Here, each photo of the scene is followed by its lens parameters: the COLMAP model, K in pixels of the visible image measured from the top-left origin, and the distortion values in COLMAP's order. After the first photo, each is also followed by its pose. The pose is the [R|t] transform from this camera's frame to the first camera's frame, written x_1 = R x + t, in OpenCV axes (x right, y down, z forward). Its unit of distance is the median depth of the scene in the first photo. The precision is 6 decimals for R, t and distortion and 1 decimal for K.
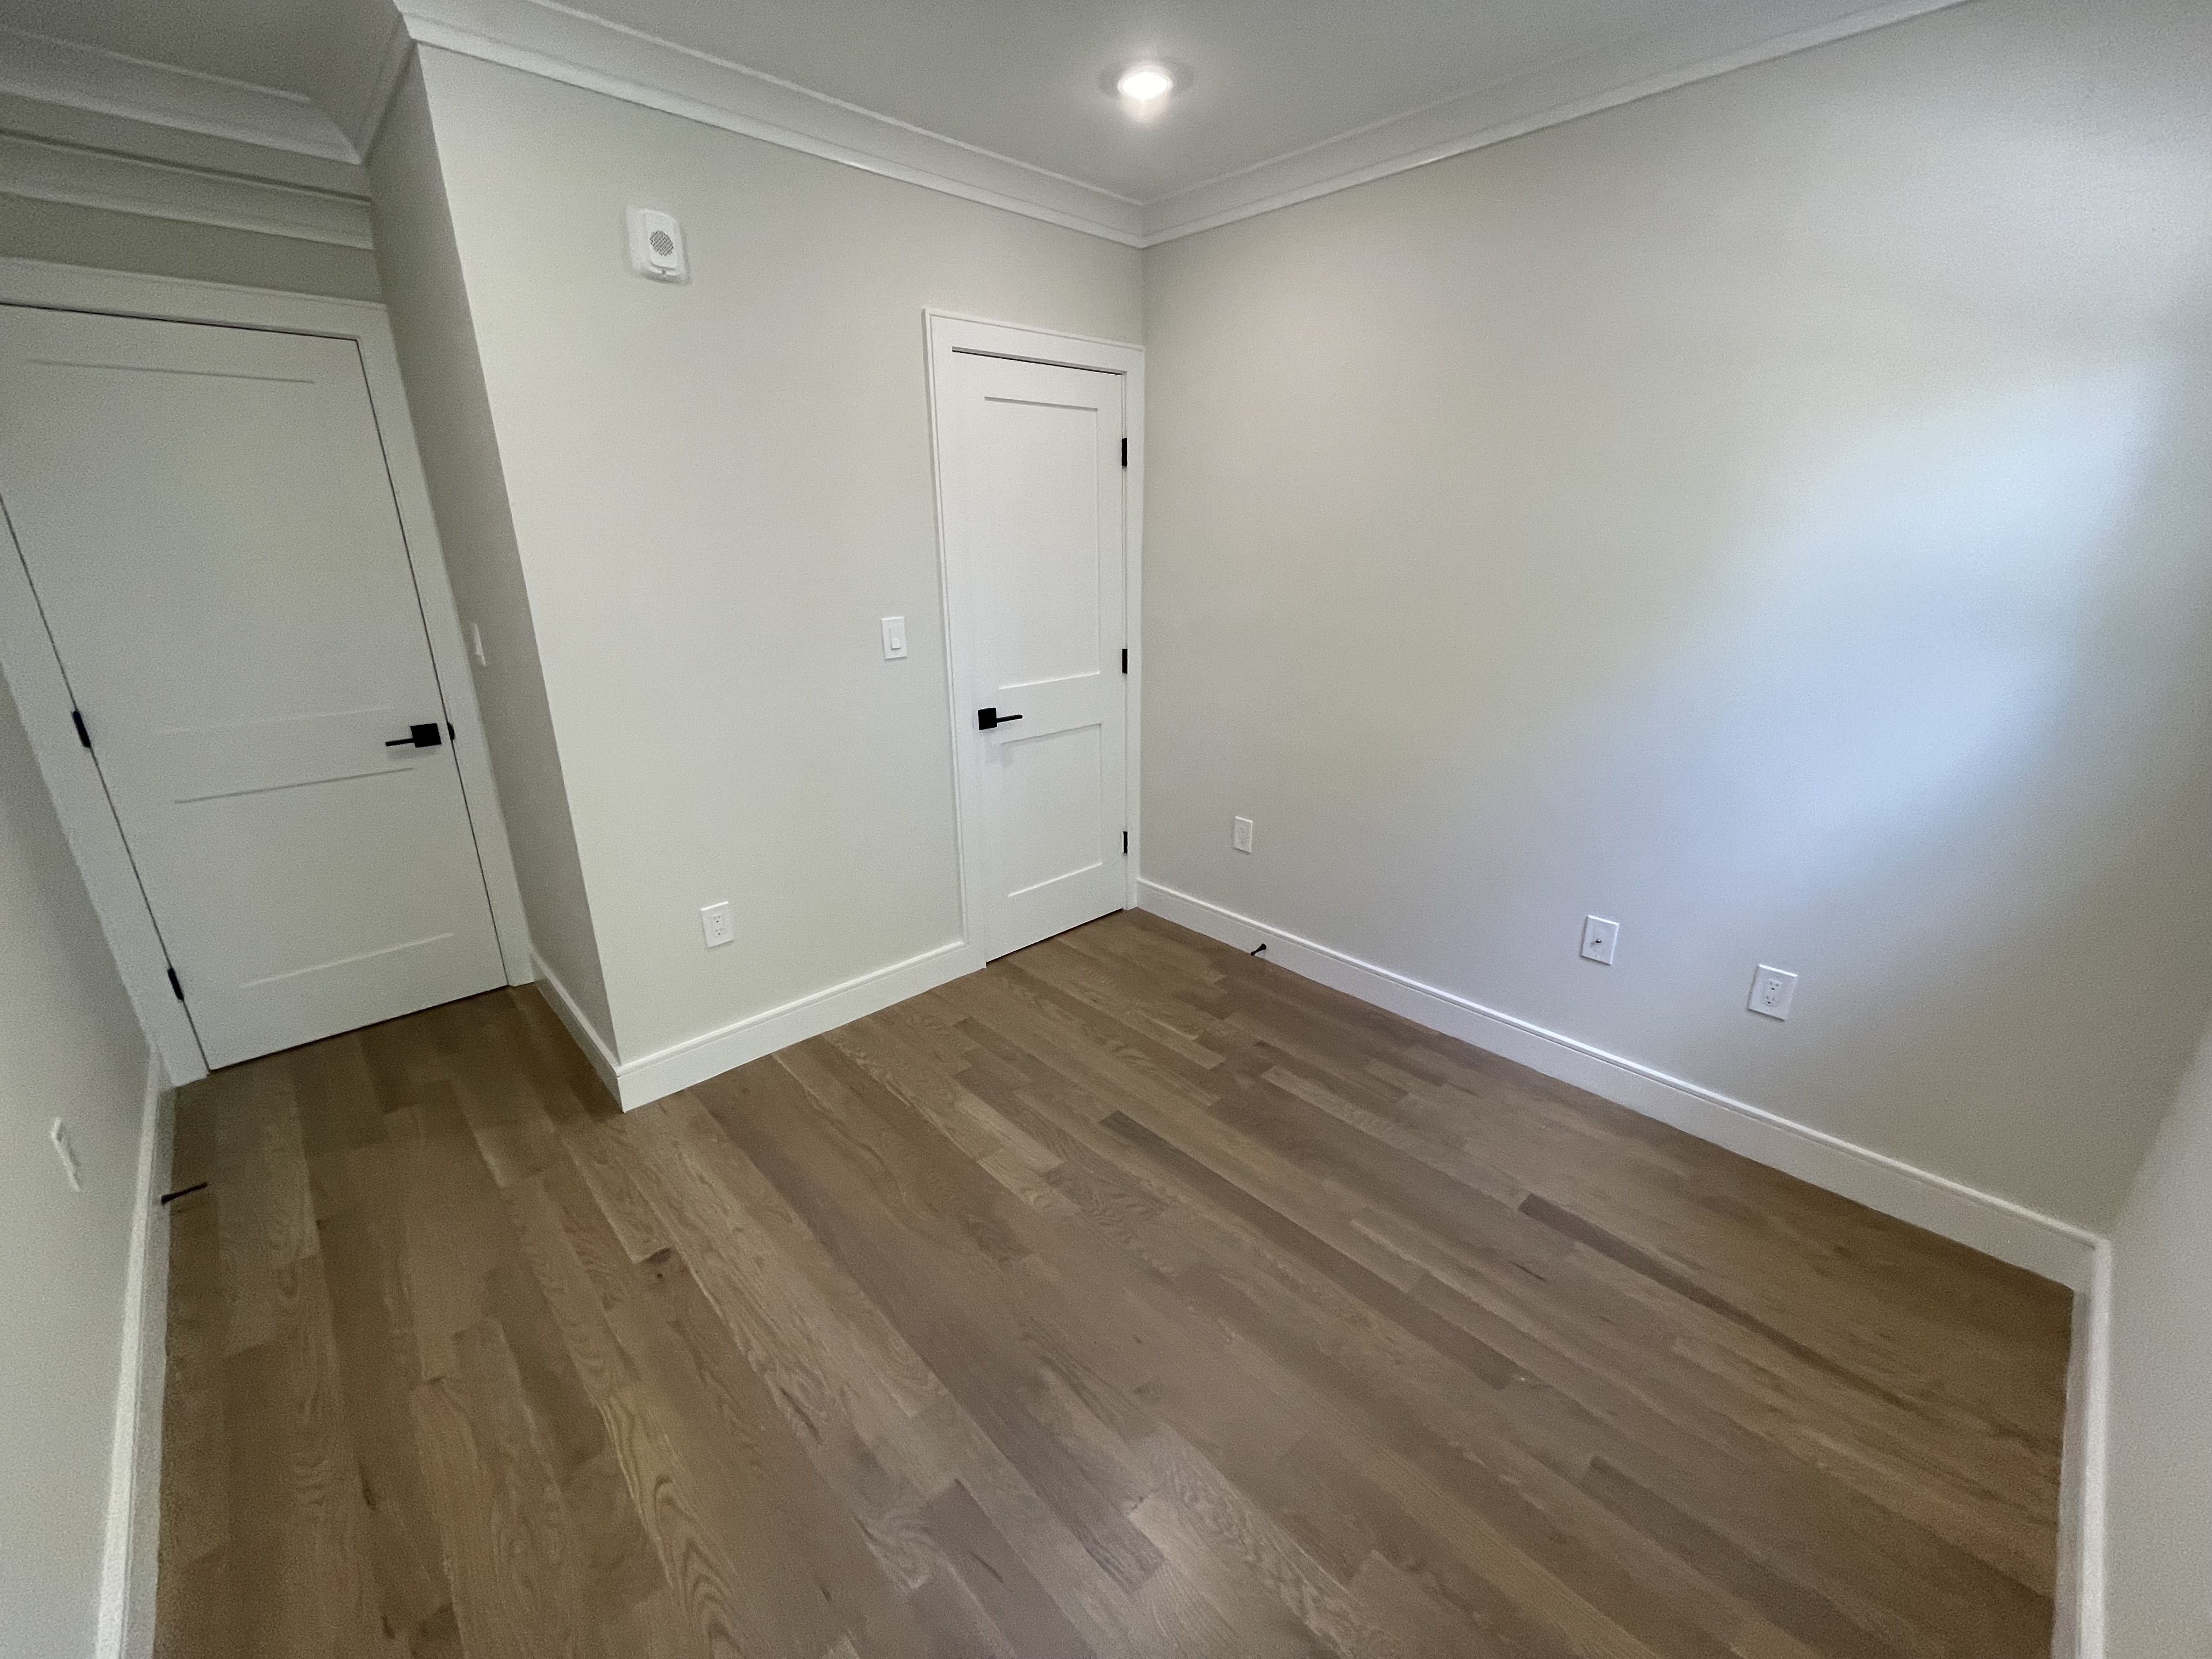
lens RADIAL K [[893.3, 0, 1104.5], [0, 893.3, 822.3], [0, 0, 1]] dist [-0.000364, -0.000255]
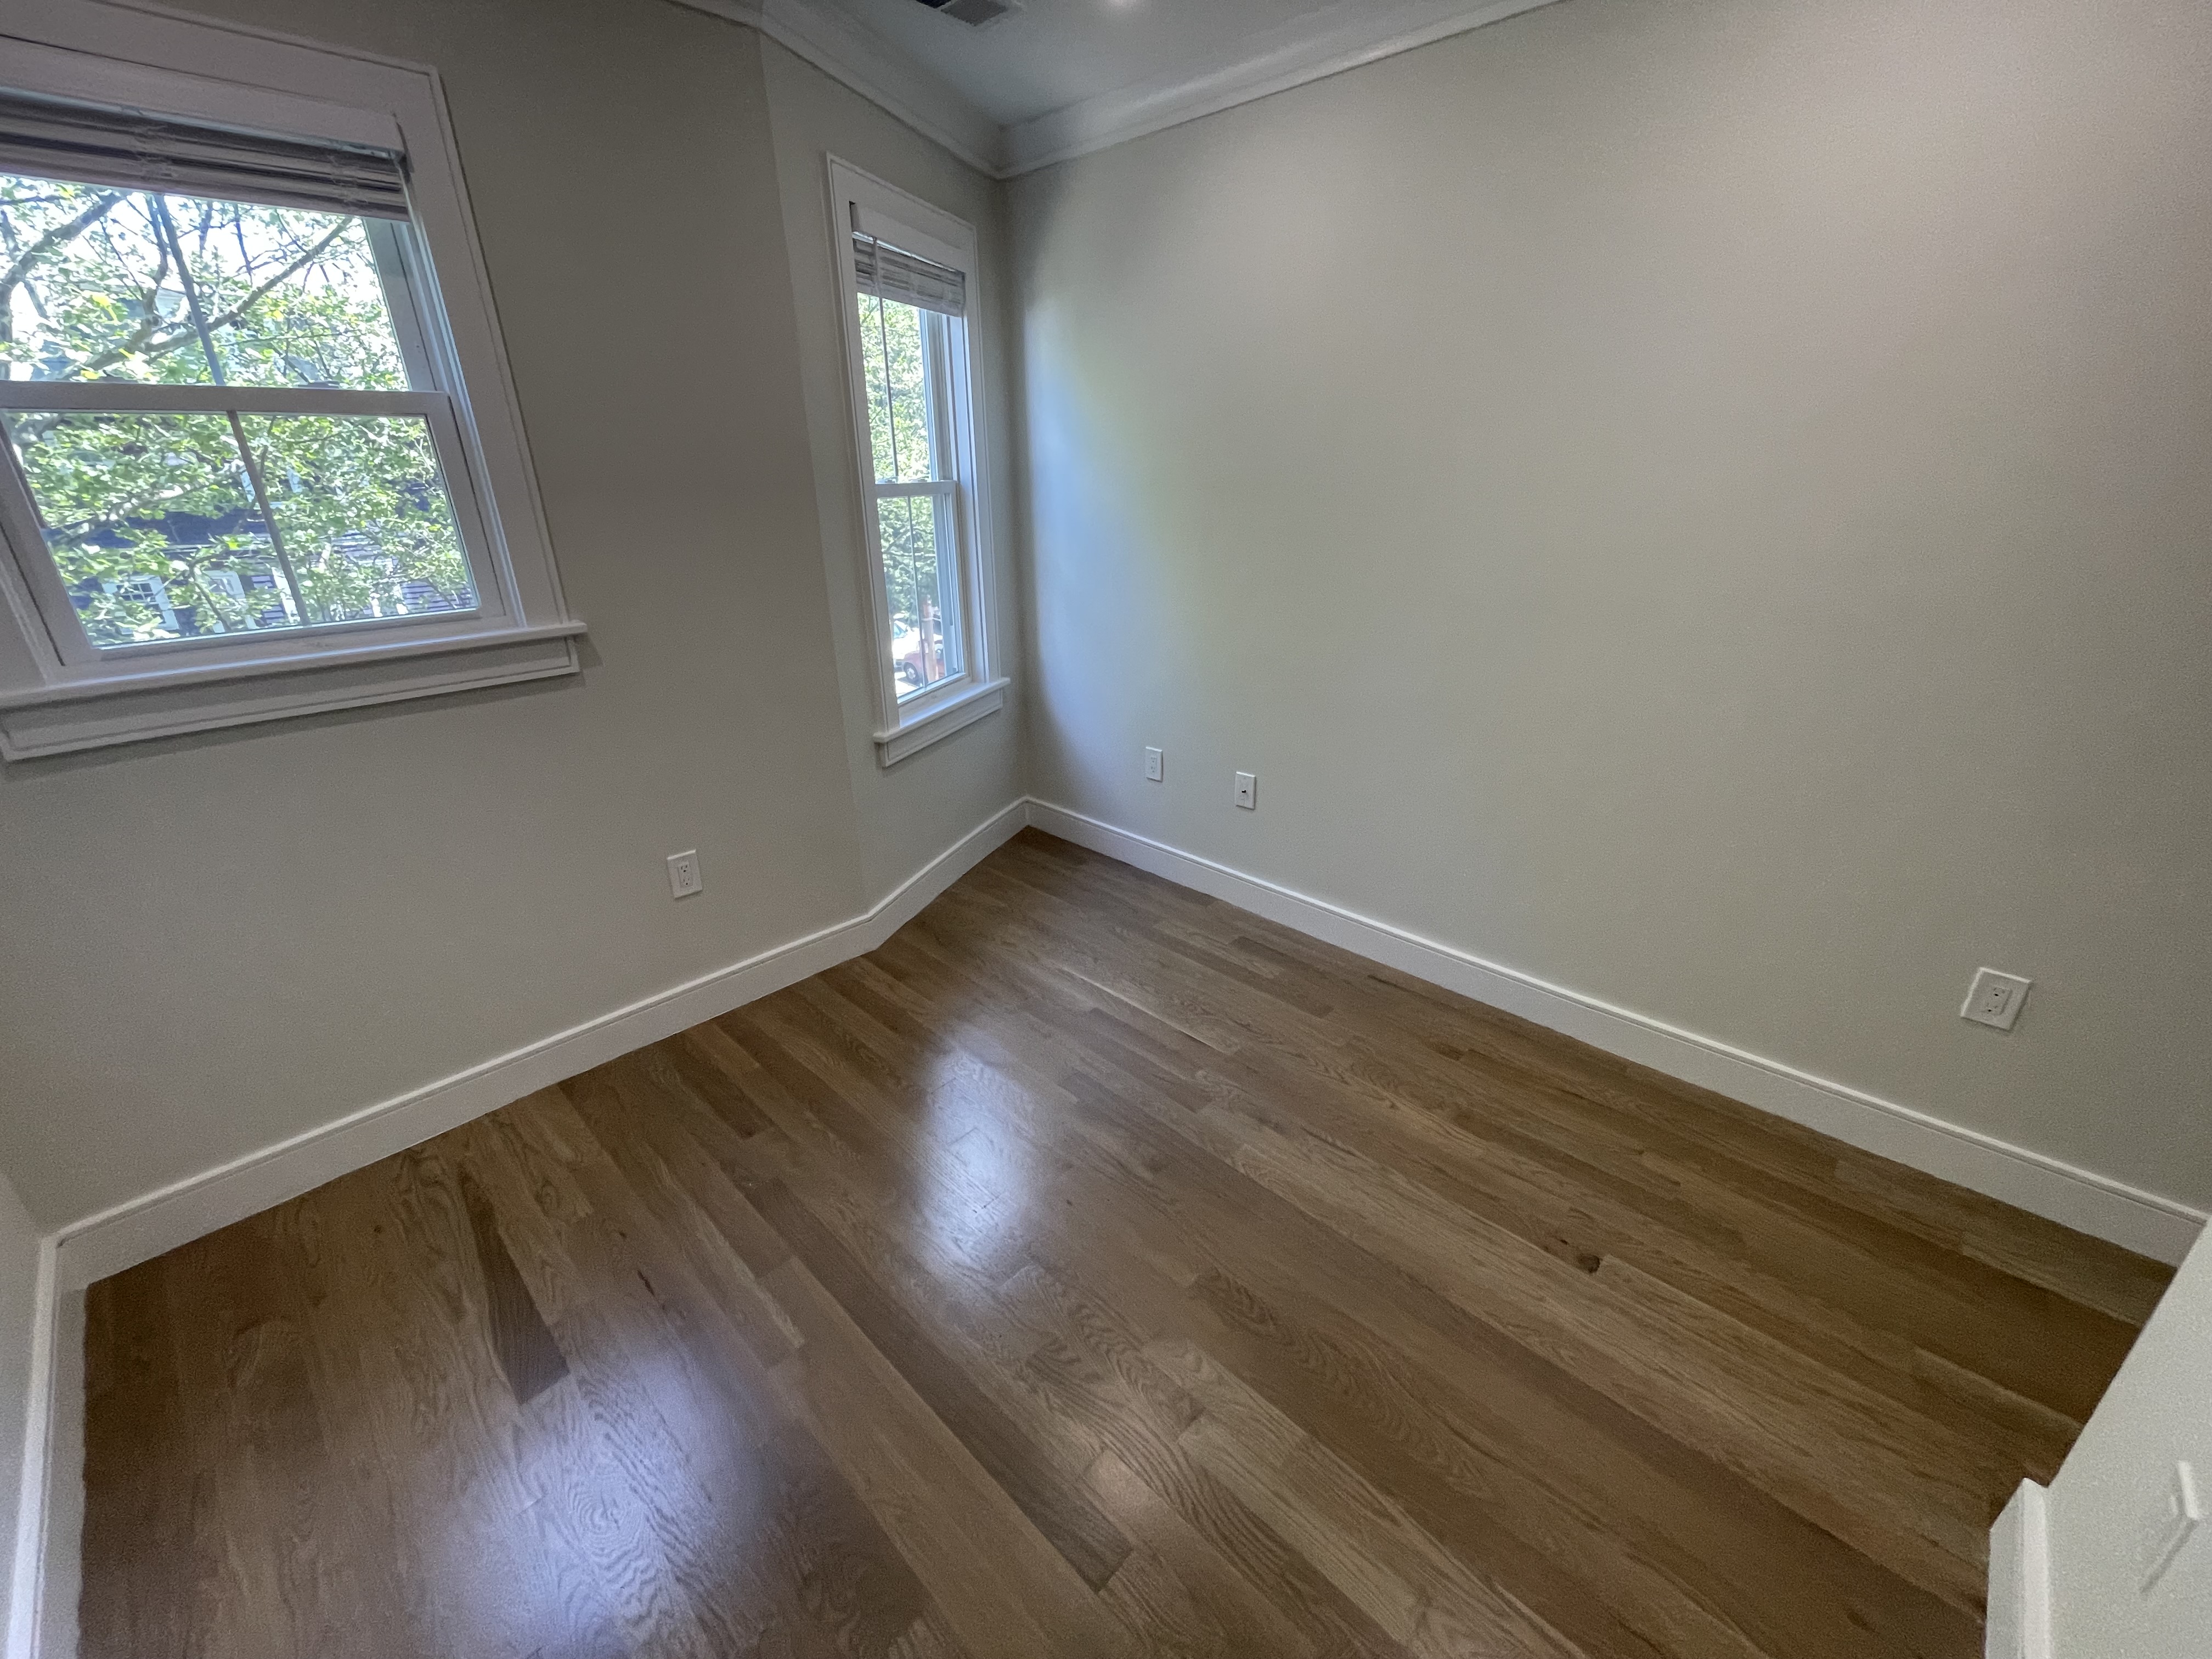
lens RADIAL K [[893.3, 0, 1104.5], [0, 893.3, 822.3], [0, 0, 1]] dist [-0.000364, -0.000255]
pose [[-0.998872, 0.026975, -0.039077, 0.026736], [-0.005545, 0.751065, 0.660205, -0.509298], [0.047158, 0.659677, -0.750068, 1.515602]]
